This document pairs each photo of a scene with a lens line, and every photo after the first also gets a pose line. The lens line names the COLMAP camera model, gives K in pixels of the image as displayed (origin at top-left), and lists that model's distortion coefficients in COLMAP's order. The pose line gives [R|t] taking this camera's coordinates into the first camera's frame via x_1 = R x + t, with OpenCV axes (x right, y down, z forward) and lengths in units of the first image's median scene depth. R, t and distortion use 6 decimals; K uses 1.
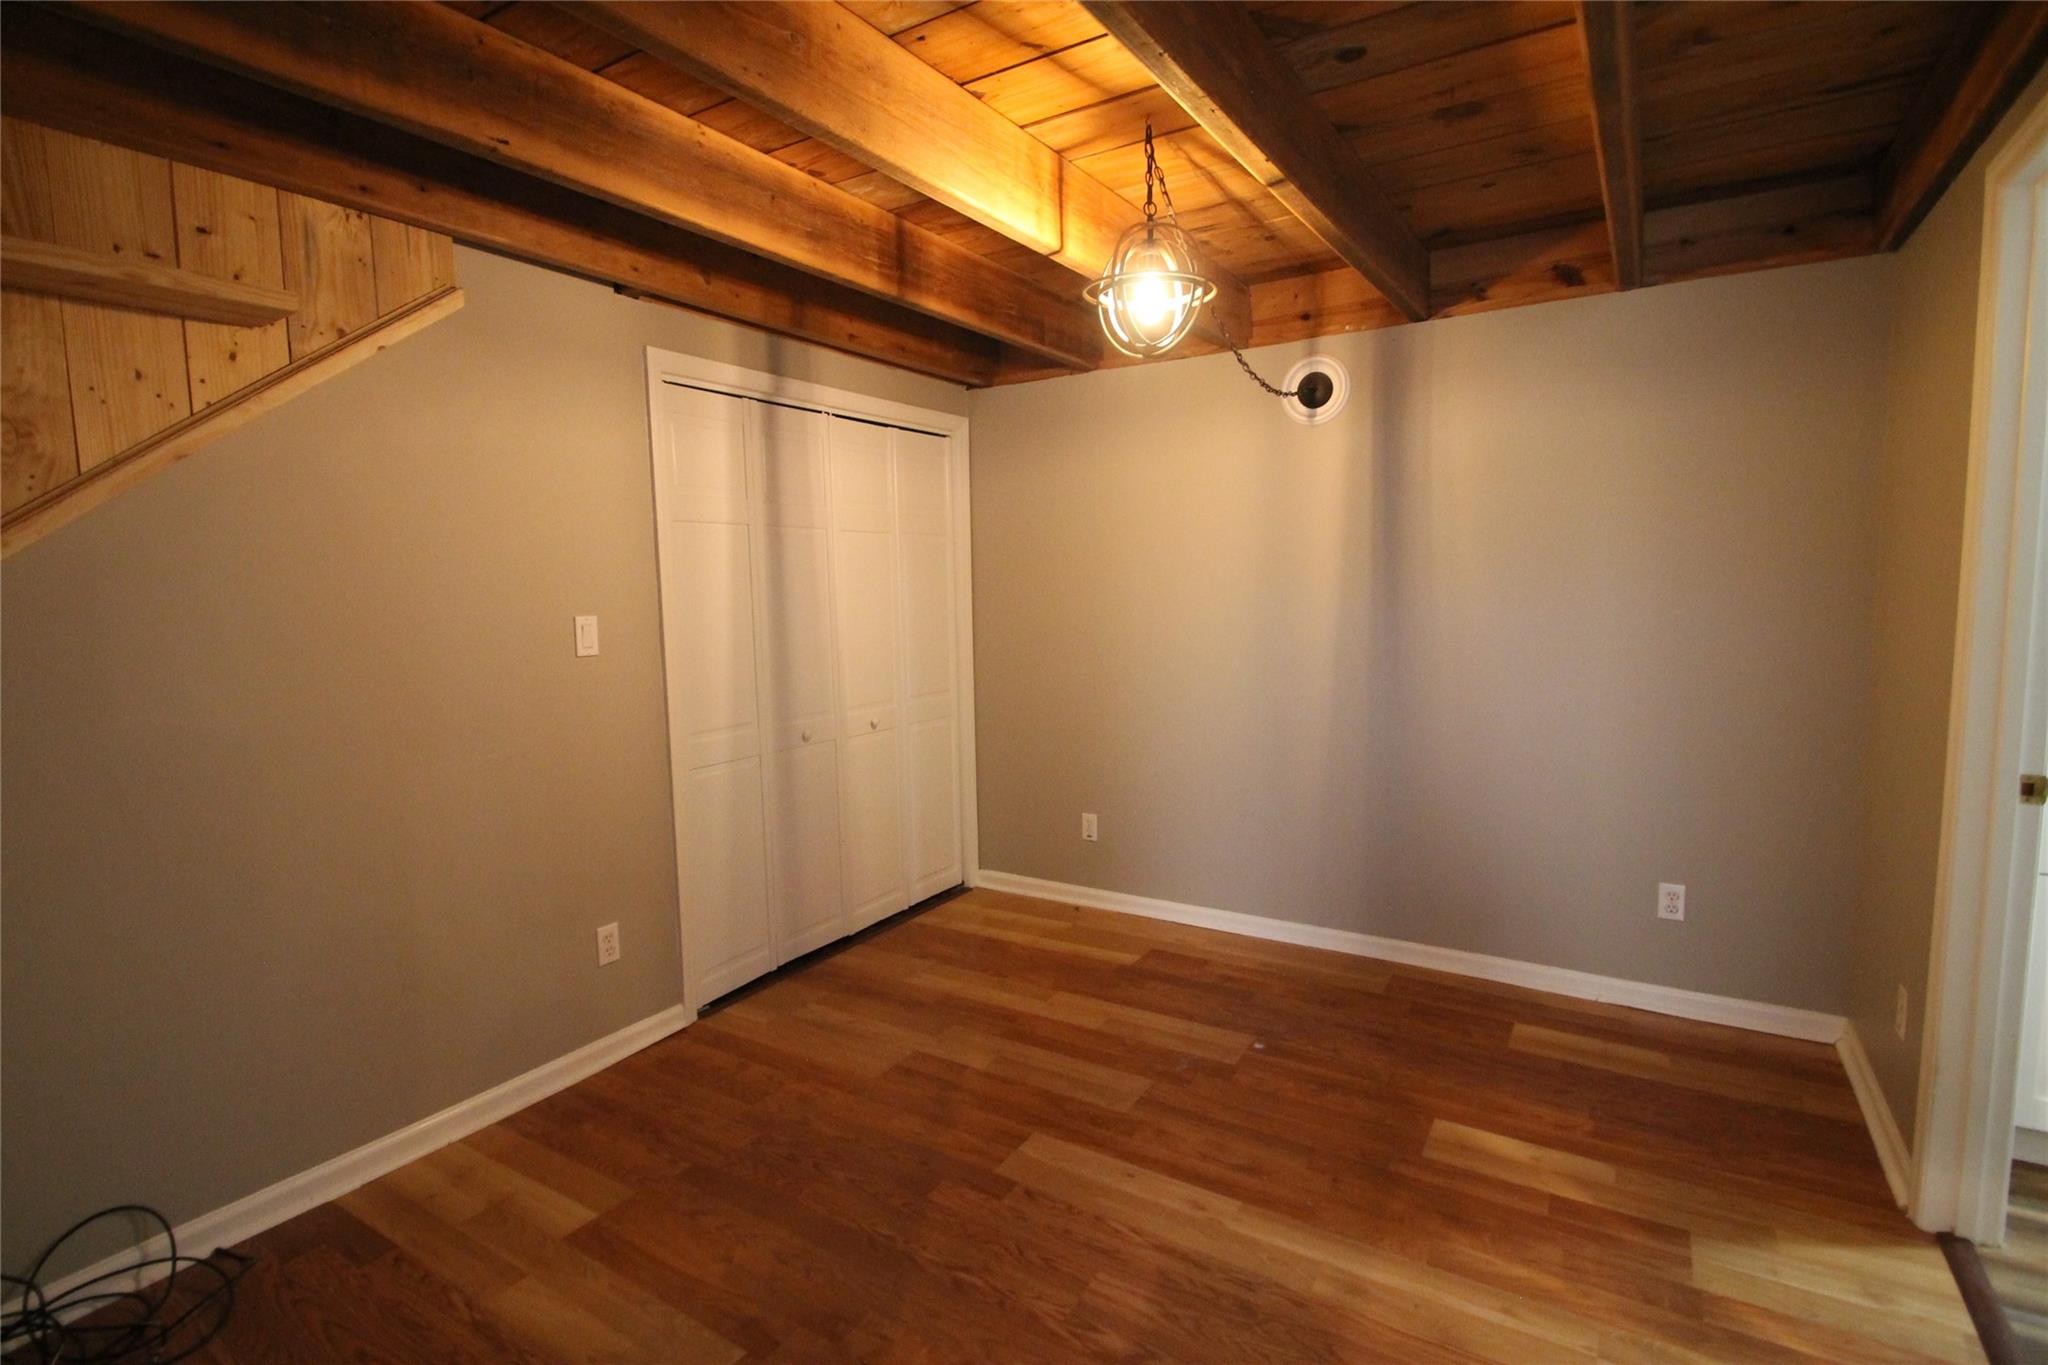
lens RADIAL K [[967.6, 0, 1018.1], [0, 967.6, 667.3], [0, 0, 1]] dist [0.016398, -0.015734]
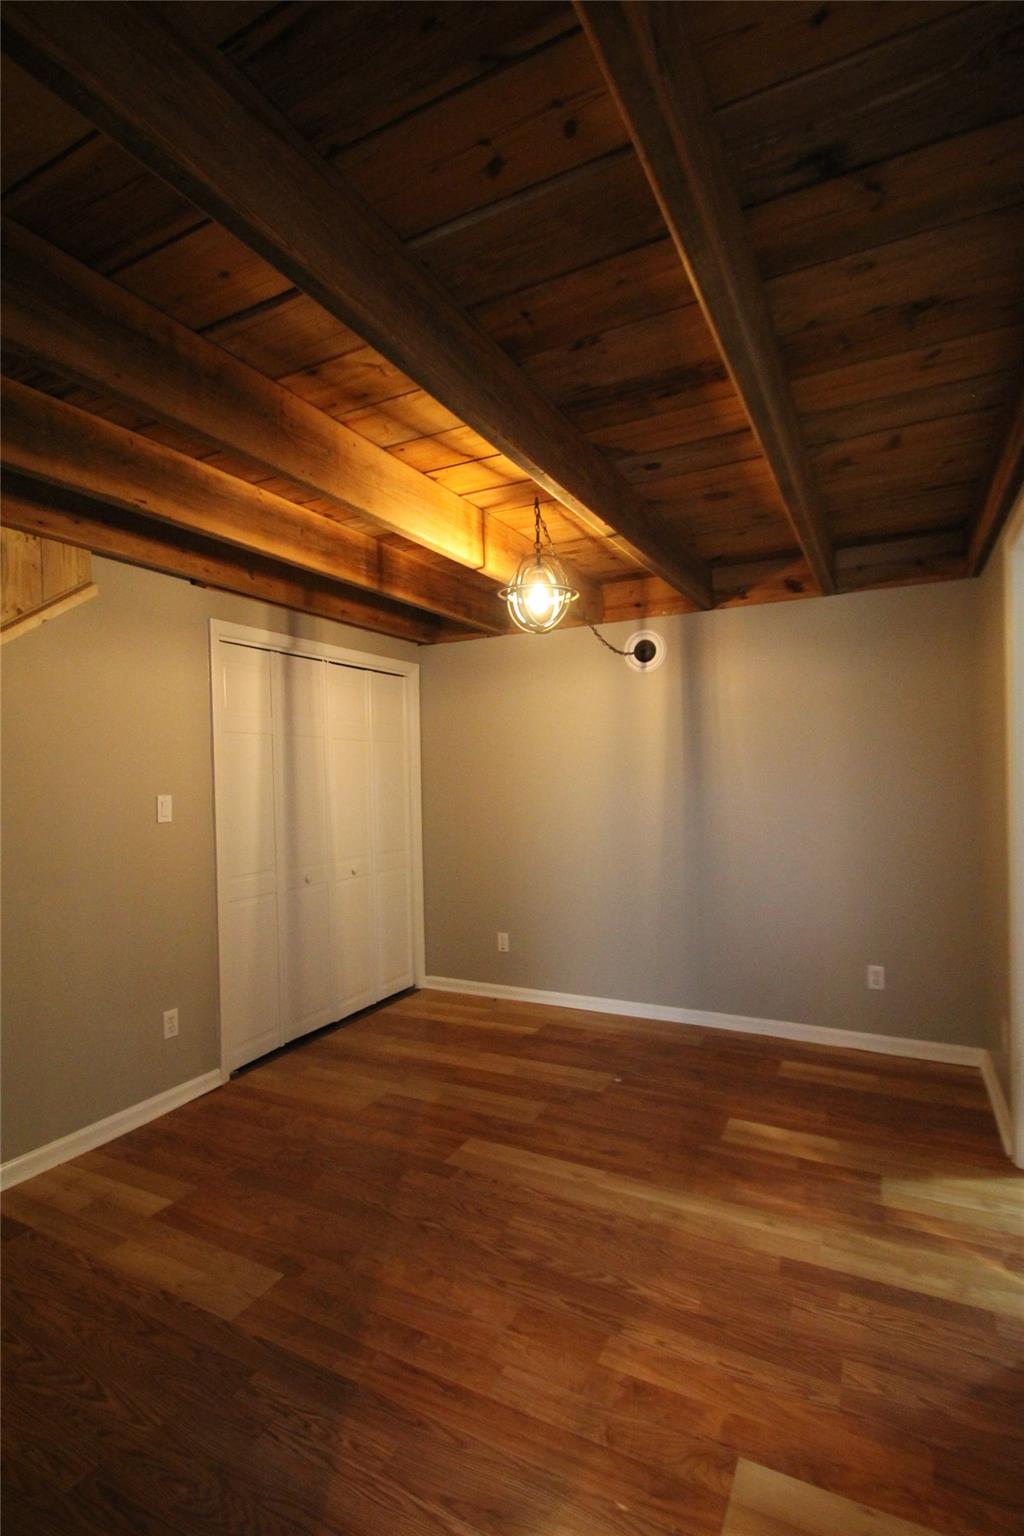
lens RADIAL K [[725.7, 0, 518.1], [0, 725.7, 766.4], [0, 0, 1]] dist [0.016398, -0.015734]
pose [[0.994852, -0.000313, 0.101342, -0.020960], [0.010859, 0.994567, -0.103529, 0.024378], [-0.100759, 0.104096, 0.989450, -0.163897]]
